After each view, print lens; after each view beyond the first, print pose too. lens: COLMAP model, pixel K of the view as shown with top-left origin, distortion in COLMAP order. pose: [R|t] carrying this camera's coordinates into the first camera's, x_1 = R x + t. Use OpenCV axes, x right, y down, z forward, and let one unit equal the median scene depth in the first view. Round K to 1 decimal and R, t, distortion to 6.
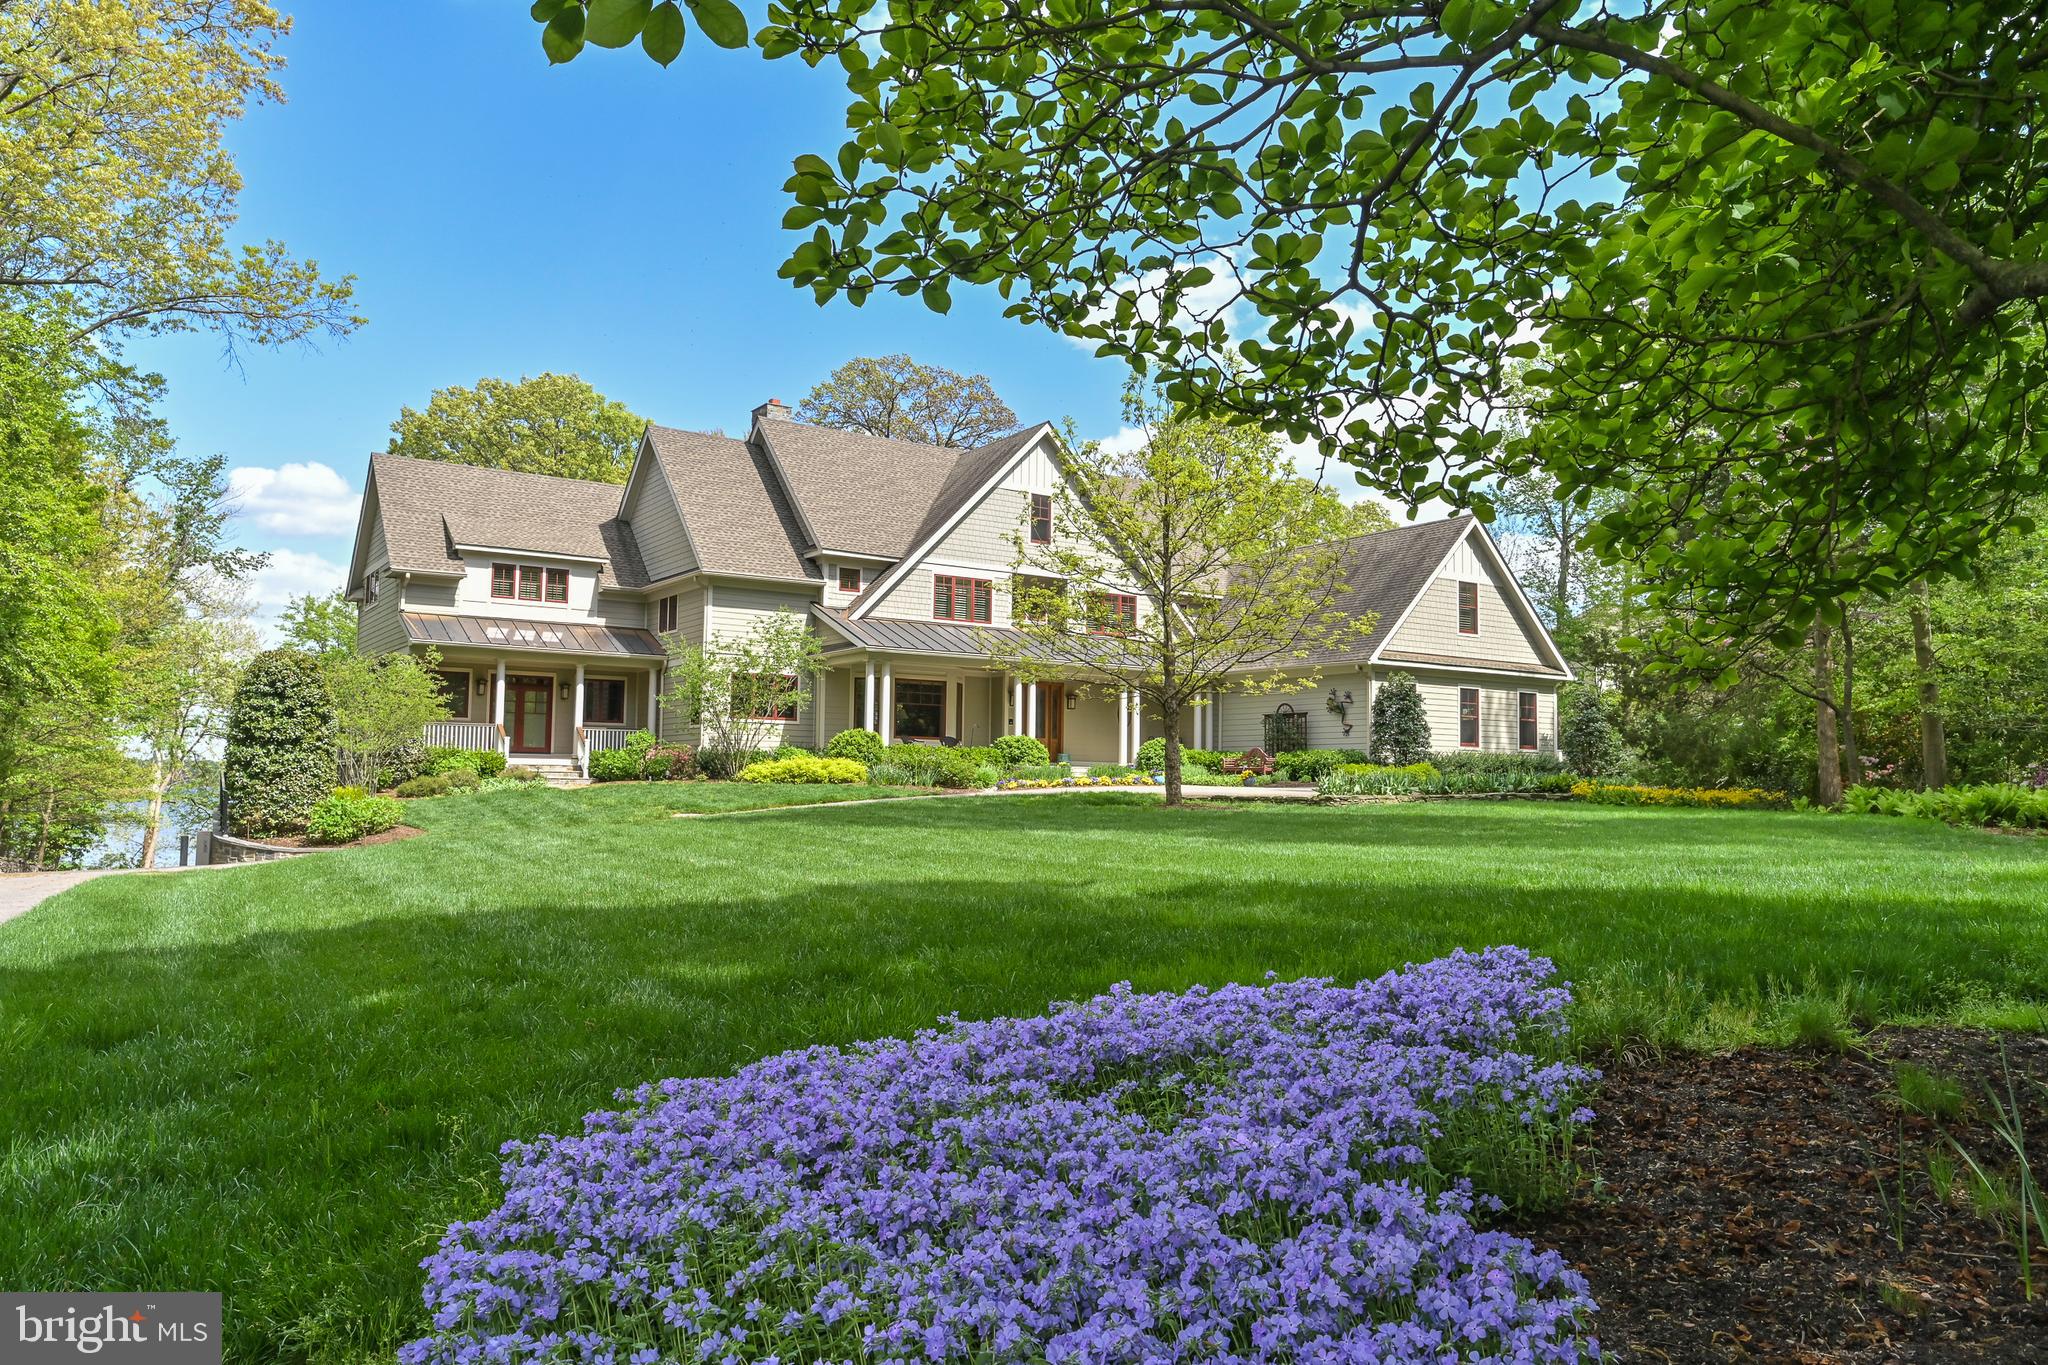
lens RADIAL K [[1437.7, 0, 1029.0], [0, 1437.7, 681.3], [0, 0, 1]] dist [0.001284, 0.000613]
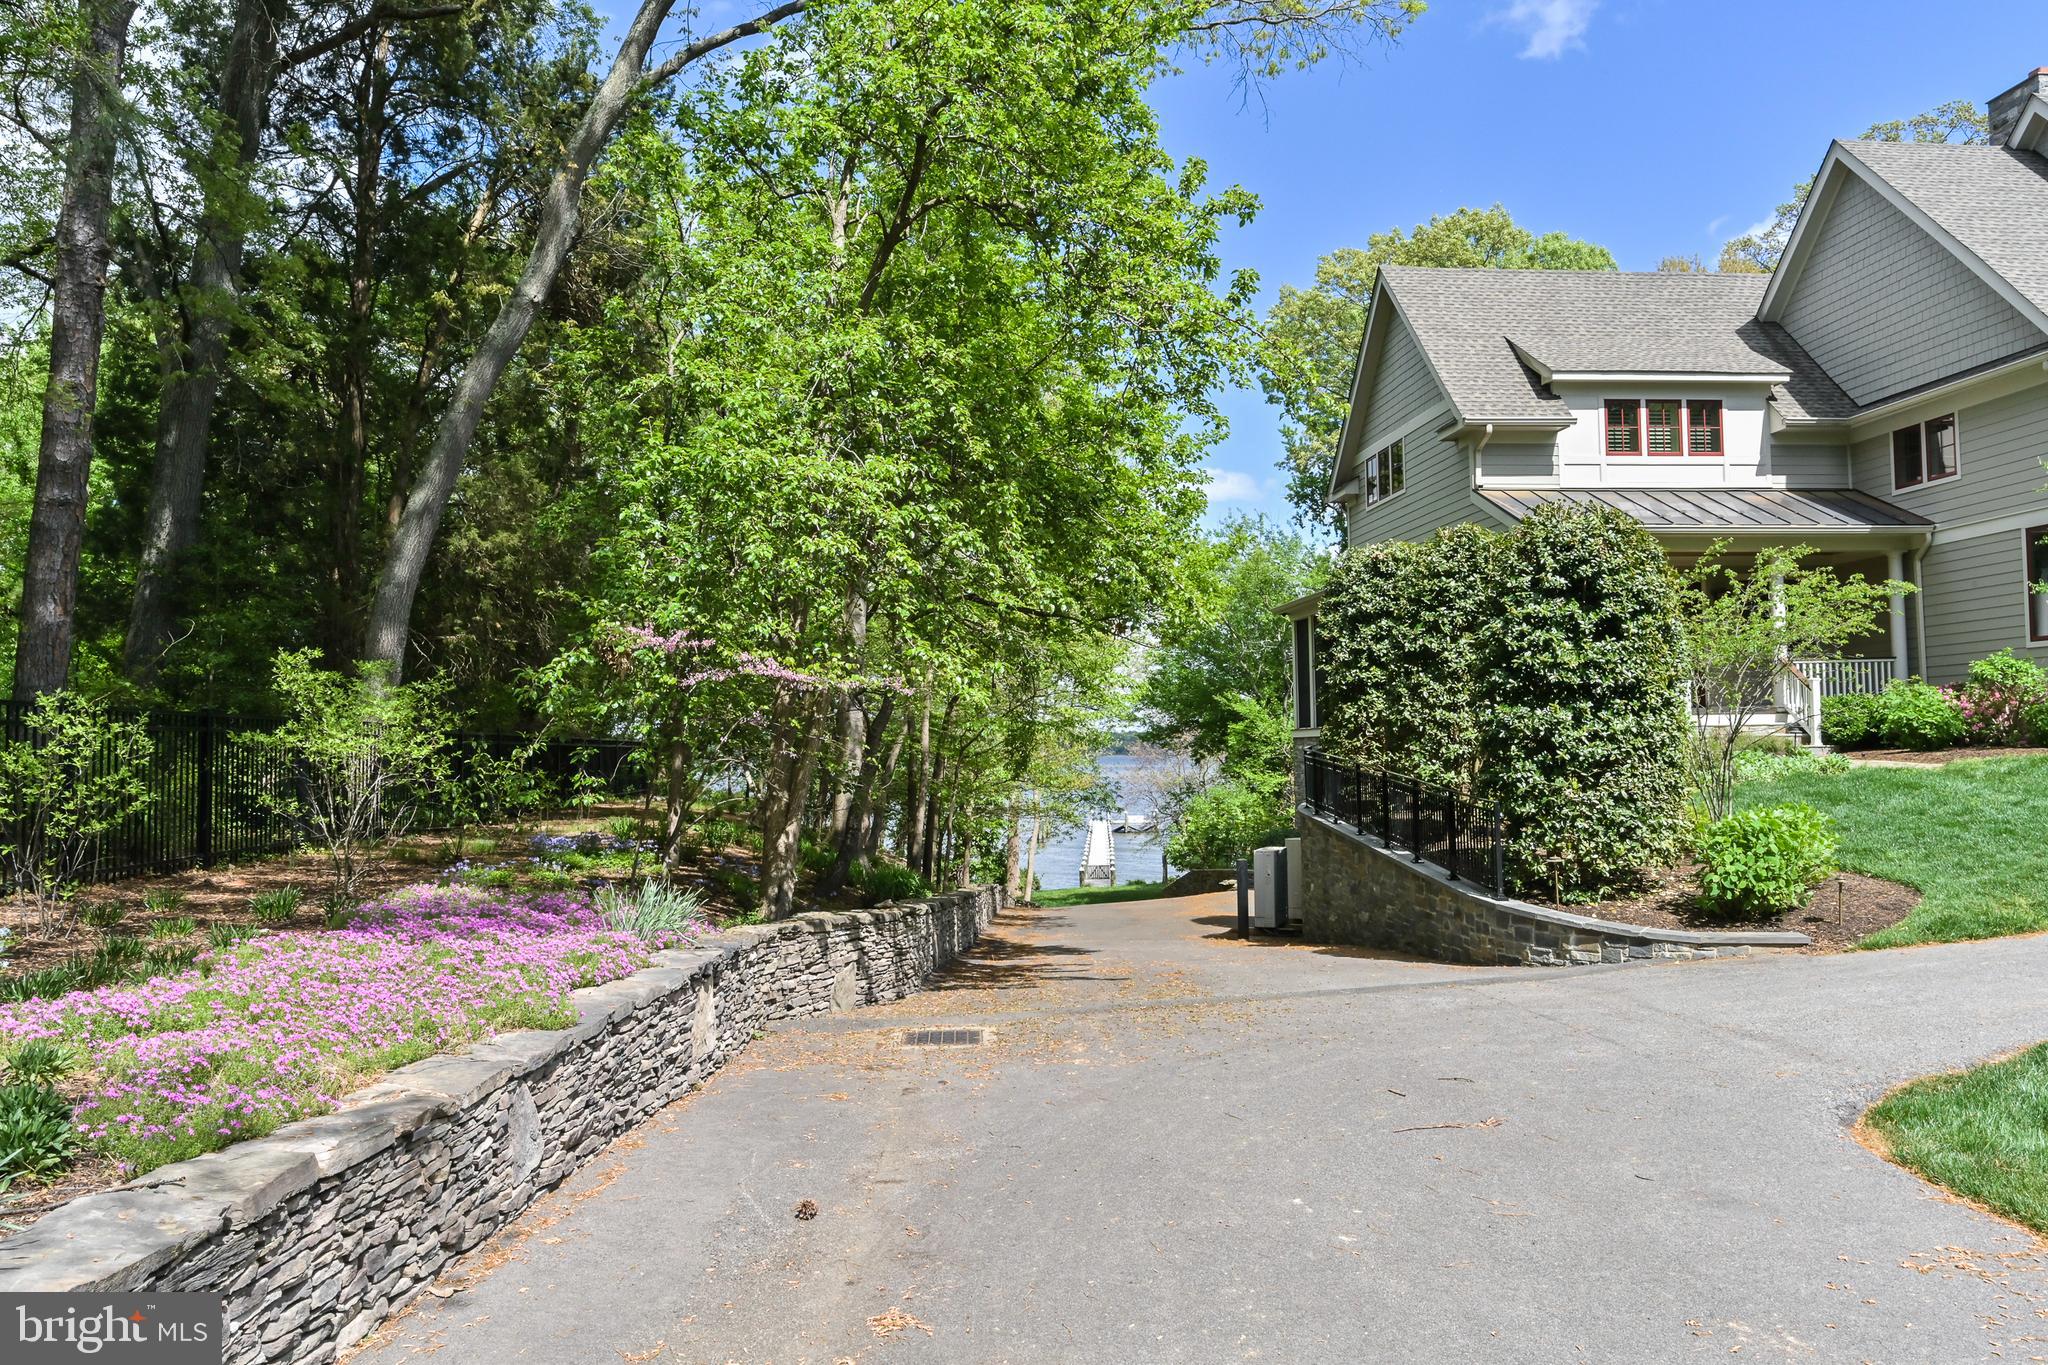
lens RADIAL K [[1437.7, 0, 1020.8], [0, 1437.7, 682.0], [0, 0, 1]] dist [0.001284, 0.000613]
pose [[0.883018, -0.052305, -0.466416, -0.312413], [0.065089, 0.997815, 0.011329, 0.014349], [0.464805, -0.040362, 0.884493, 0.338578]]
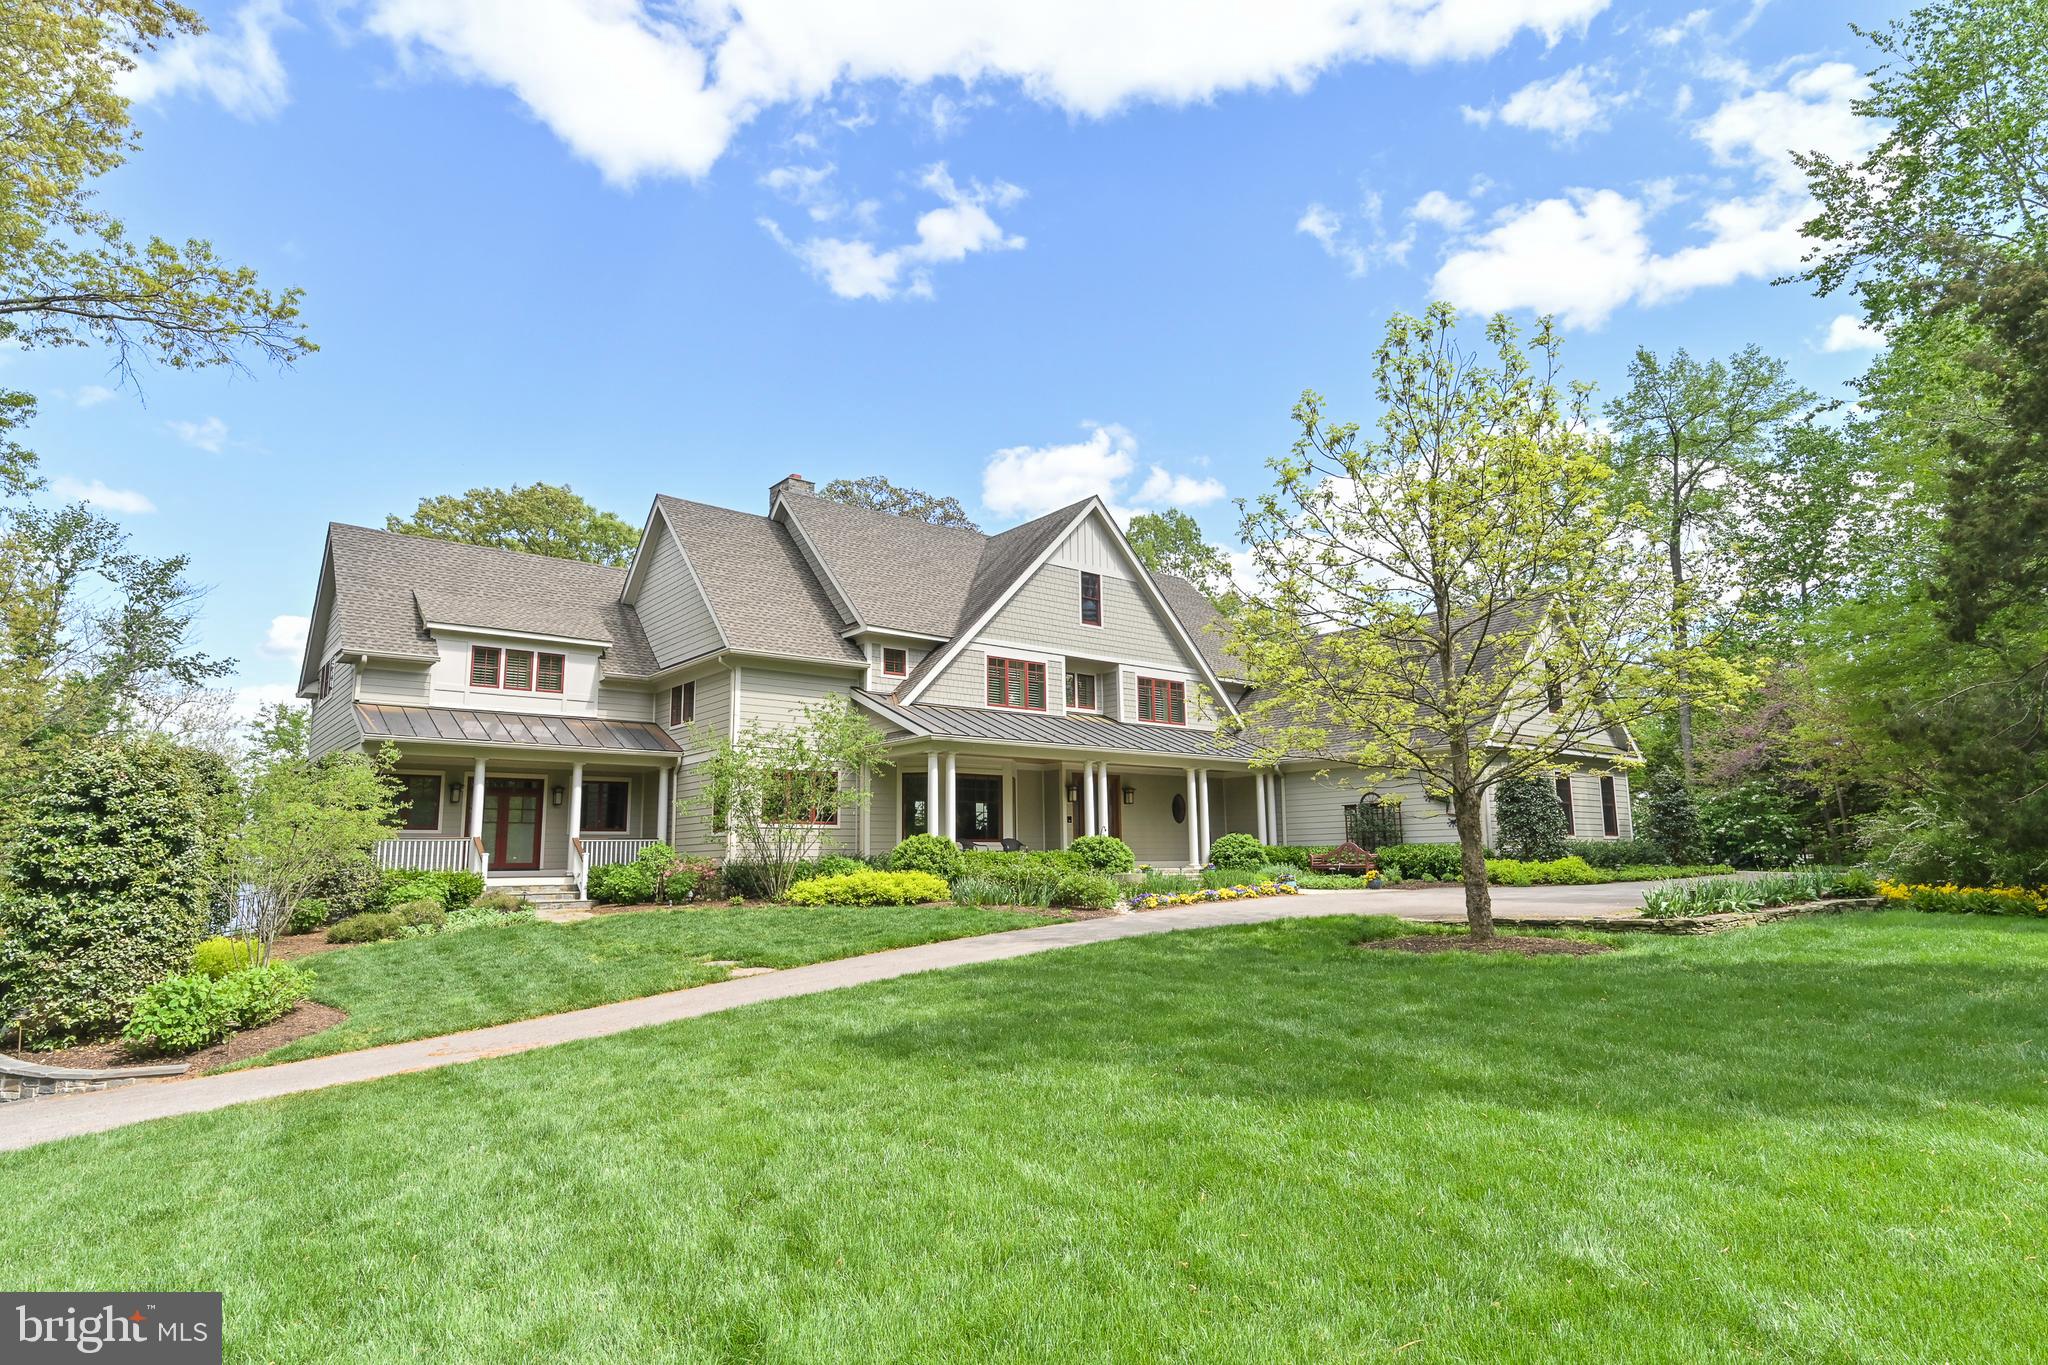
lens RADIAL K [[1101.0, 0, 1015.9], [0, 1101.0, 686.0], [0, 0, 1]] dist [0.000102, -0.000314]
pose [[0.995641, -0.012146, 0.092471, -0.113933], [0.020130, 0.996100, -0.085909, 0.003690], [-0.091067, 0.087396, 0.992002, 0.327345]]
